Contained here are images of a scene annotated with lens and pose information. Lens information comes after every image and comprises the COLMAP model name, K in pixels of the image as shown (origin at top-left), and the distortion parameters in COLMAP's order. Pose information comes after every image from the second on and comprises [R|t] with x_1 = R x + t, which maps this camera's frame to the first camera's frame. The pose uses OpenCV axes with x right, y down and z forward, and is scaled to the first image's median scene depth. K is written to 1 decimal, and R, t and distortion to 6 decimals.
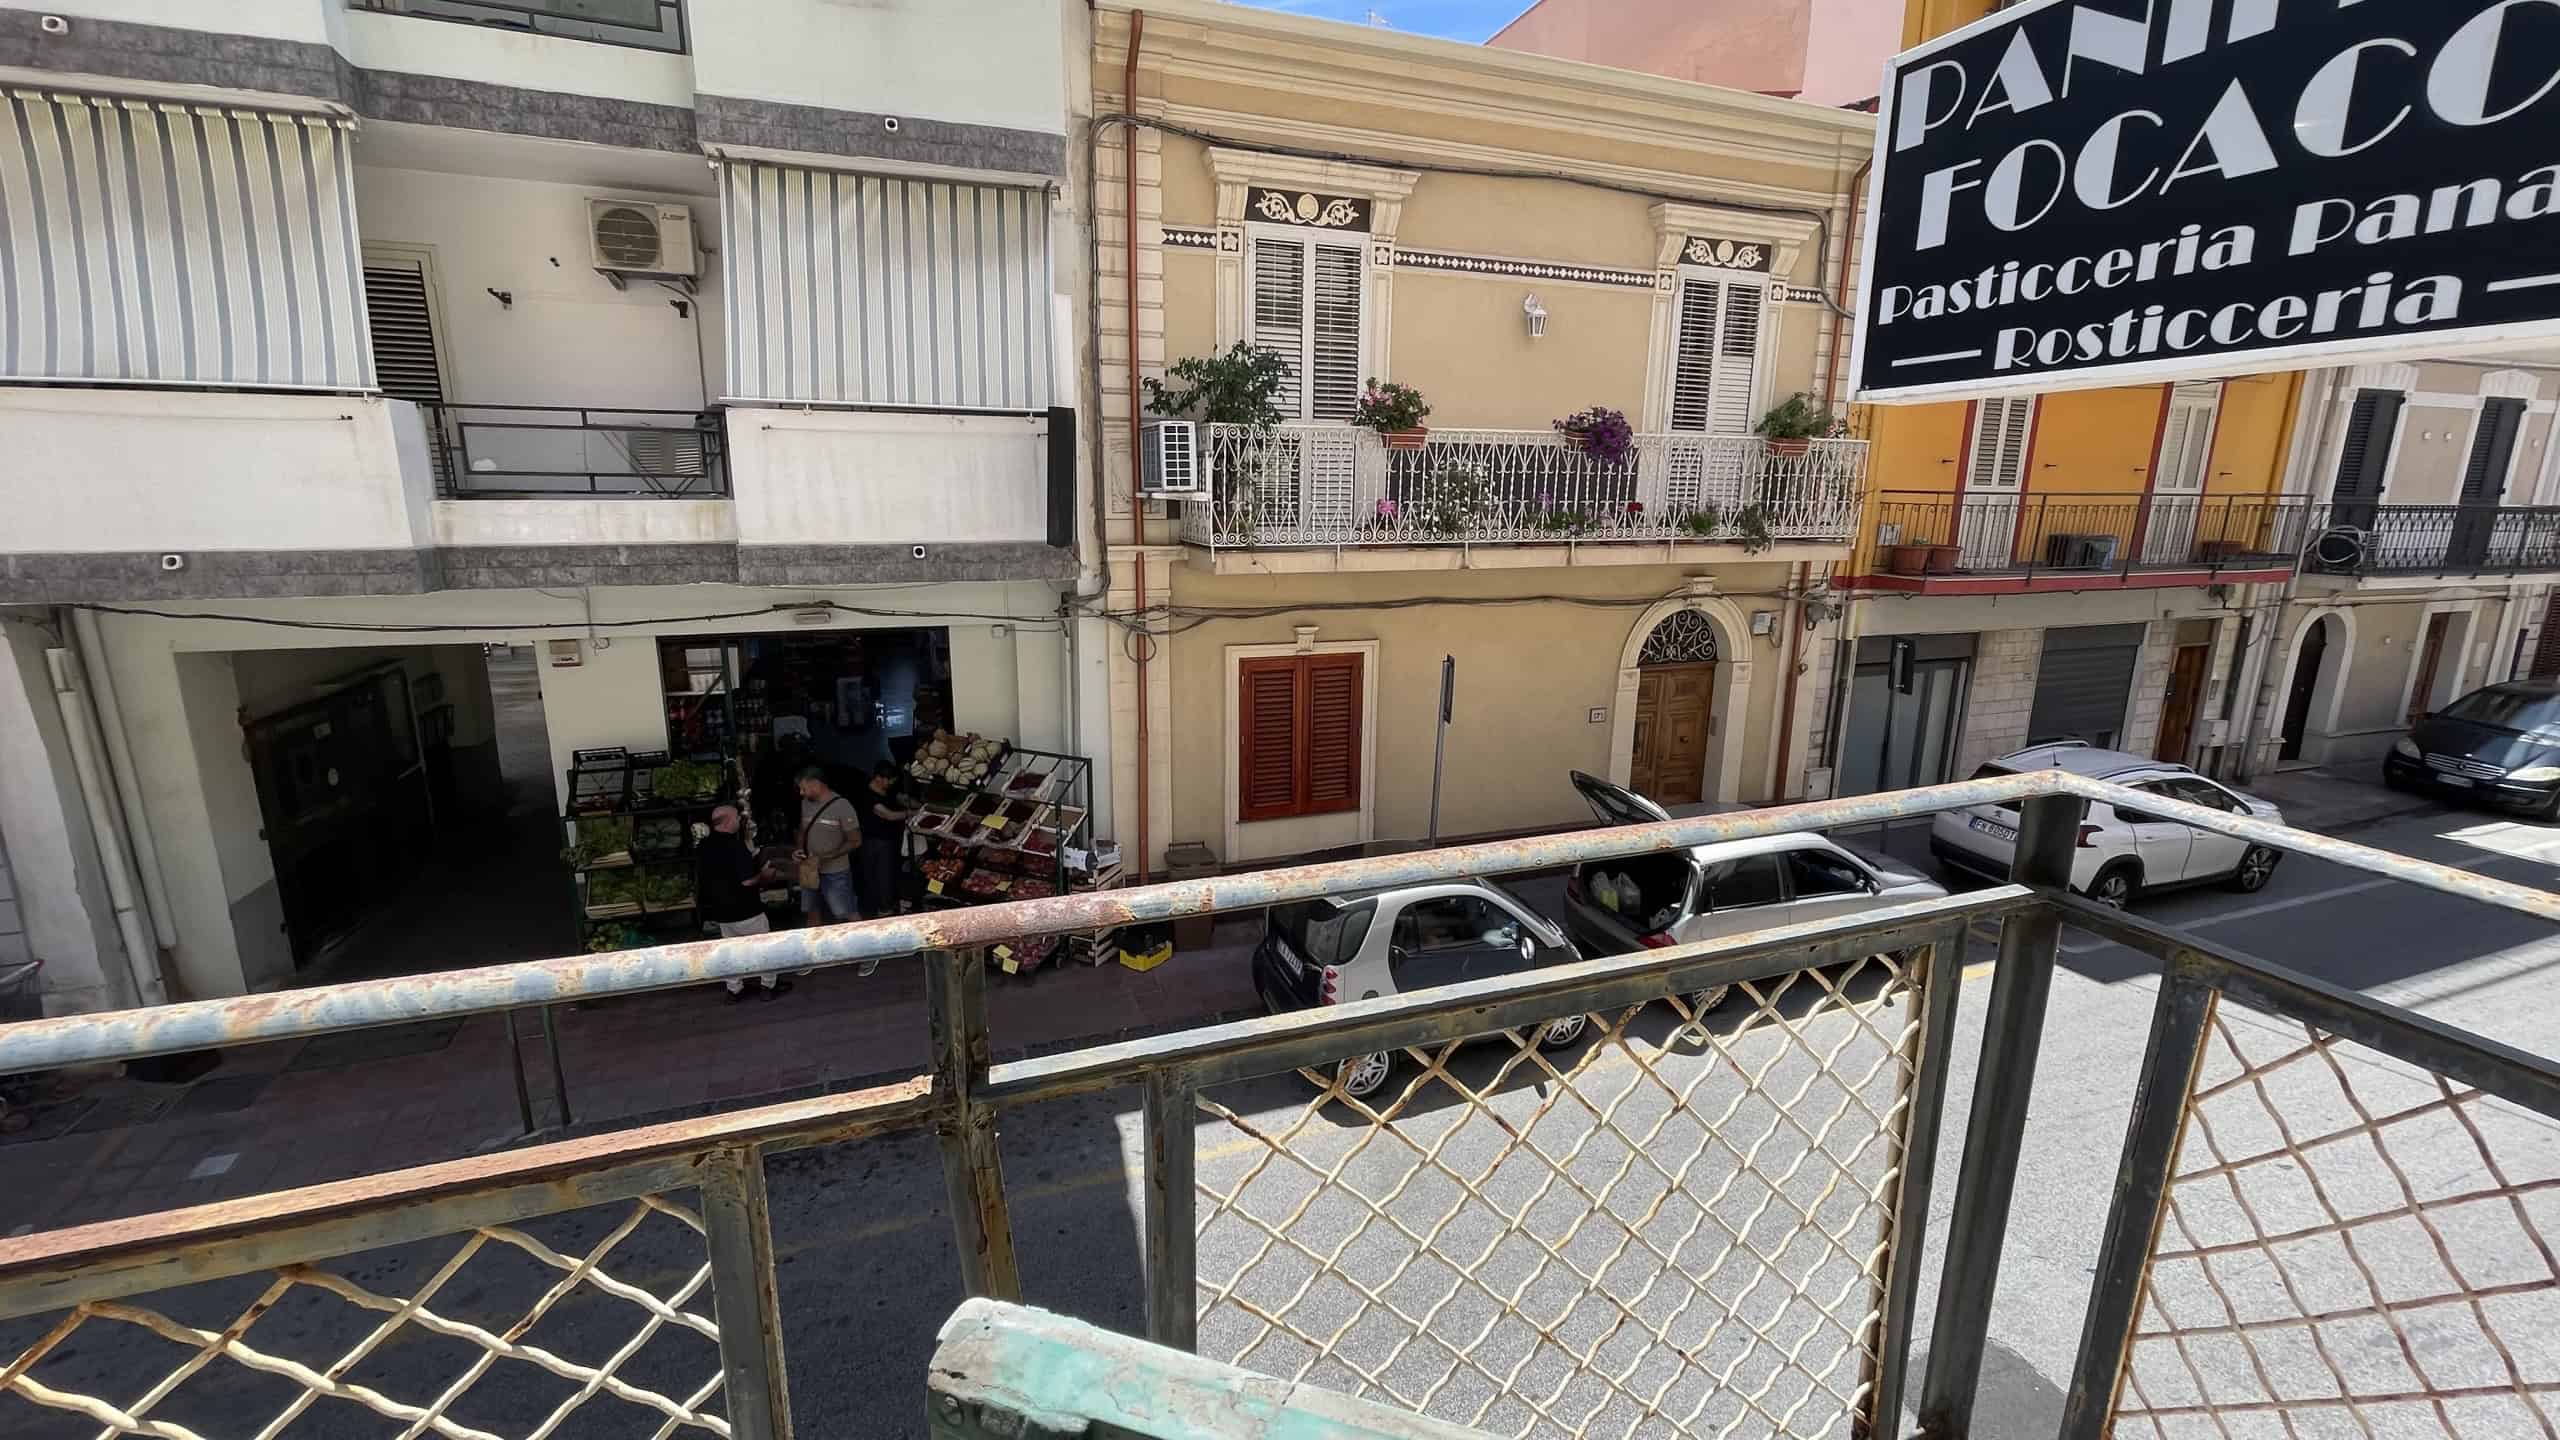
lens RADIAL K [[1036.5, 0, 1269.6], [0, 1036.5, 711.4], [0, 0, 1]] dist [-0.003136, 0.002155]
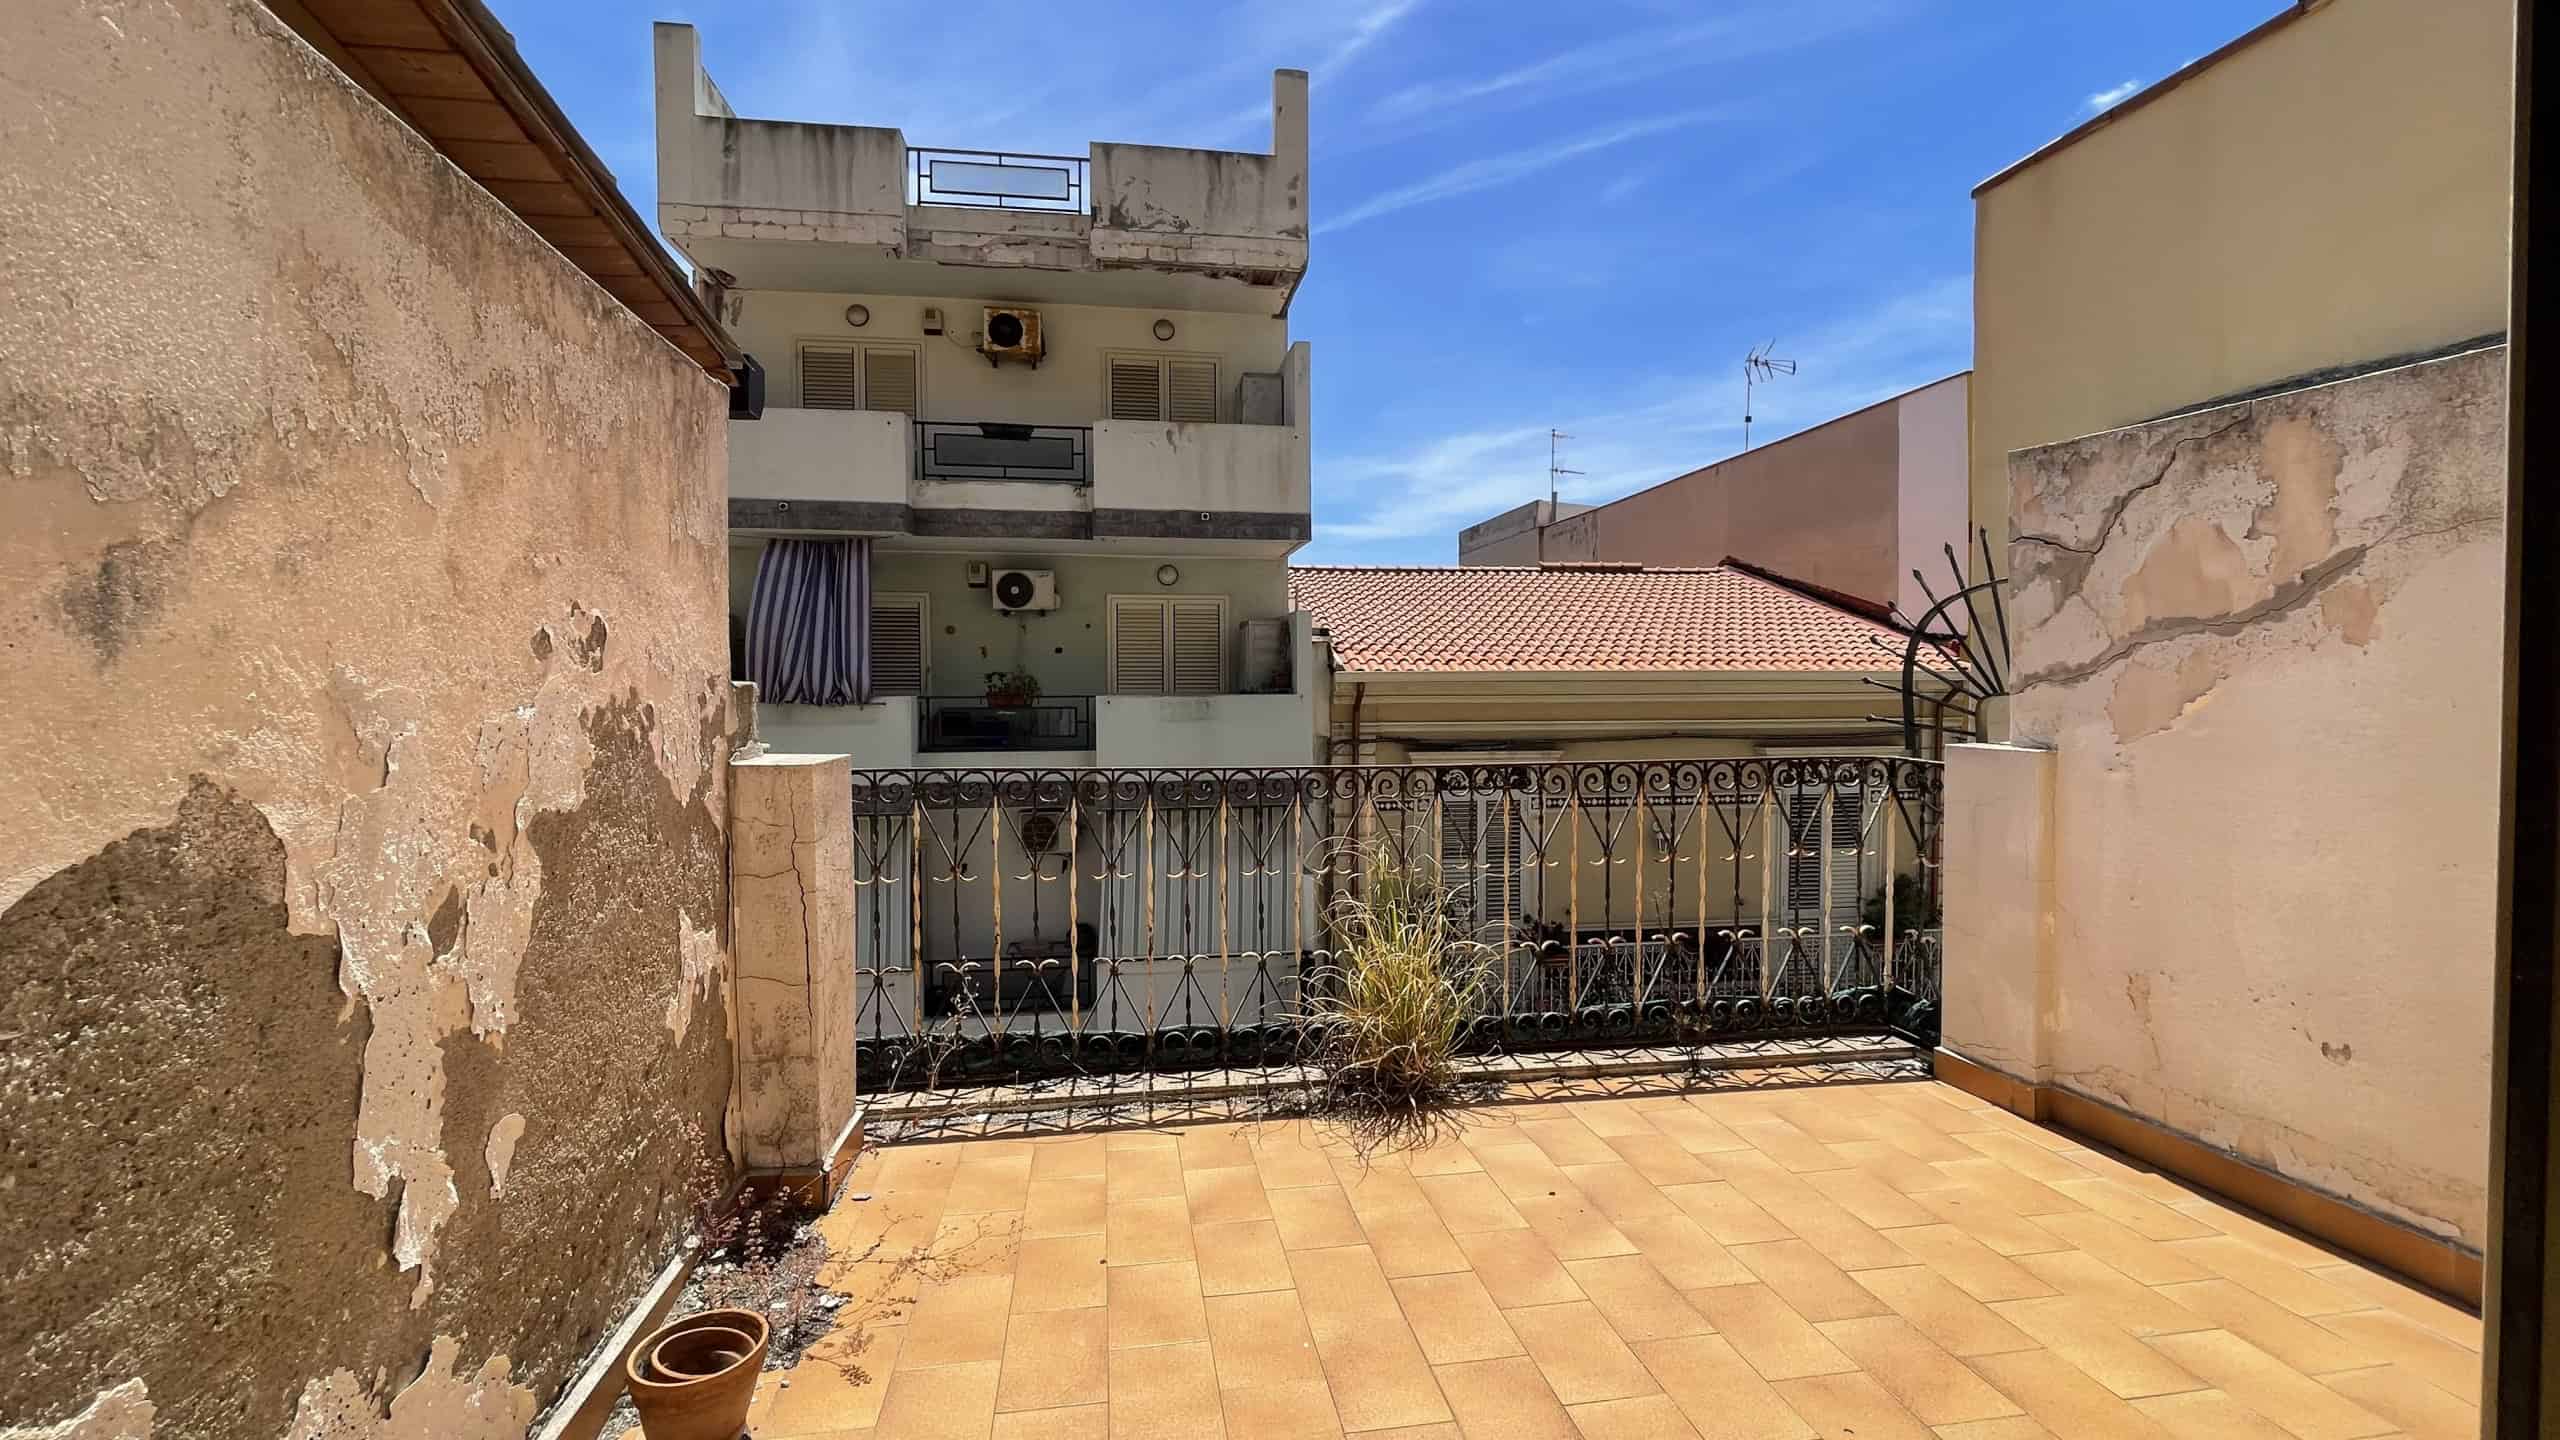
lens RADIAL K [[1036.5, 0, 1268.4], [0, 1036.5, 714.4], [0, 0, 1]] dist [-0.003136, 0.002155]
pose [[0.978853, -0.005802, -0.204482, 0.047418], [-0.030812, 0.984012, -0.175419, -0.345684], [0.202230, 0.178010, 0.963024, -0.461558]]
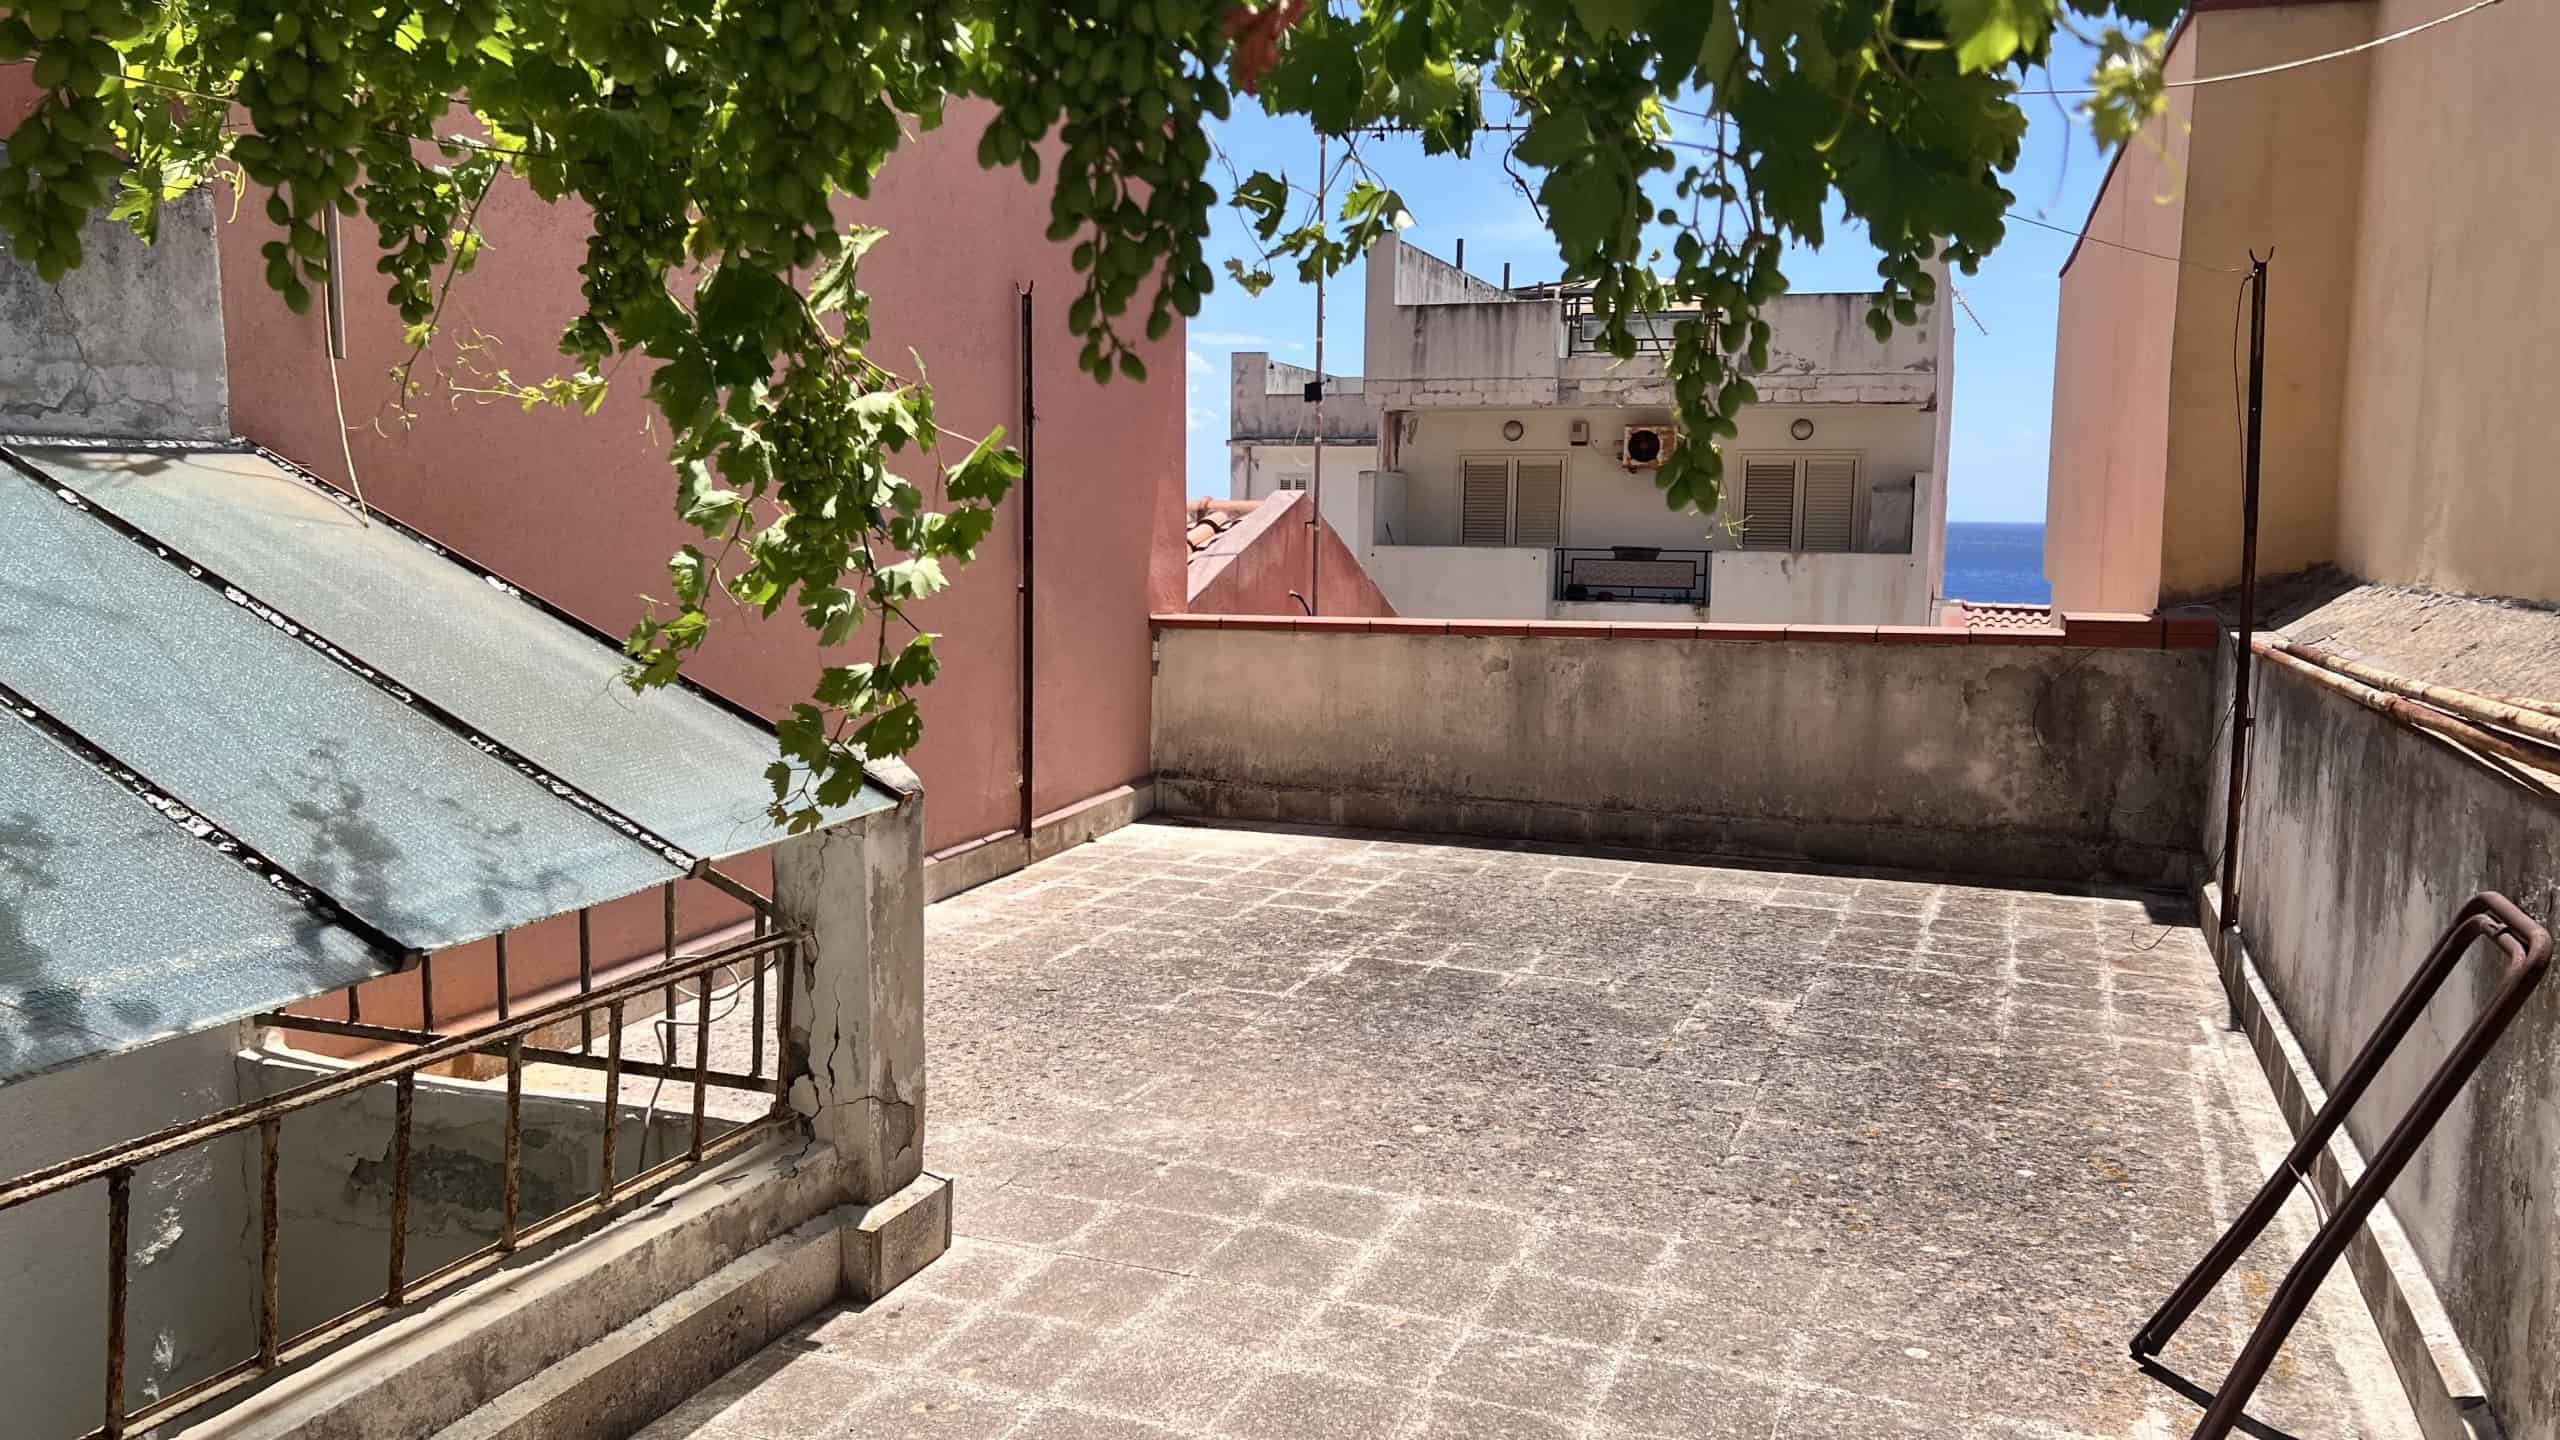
lens RADIAL K [[1956.4, 0, 1272.0], [0, 1956.4, 726.4], [0, 0, 1]] dist [0.093694, -0.130197]
pose [[0.771900, 0.076513, -0.631123, 0.896913], [-0.141781, 0.988447, -0.053575, -0.474525], [0.619733, 0.130836, 0.773830, -1.873725]]
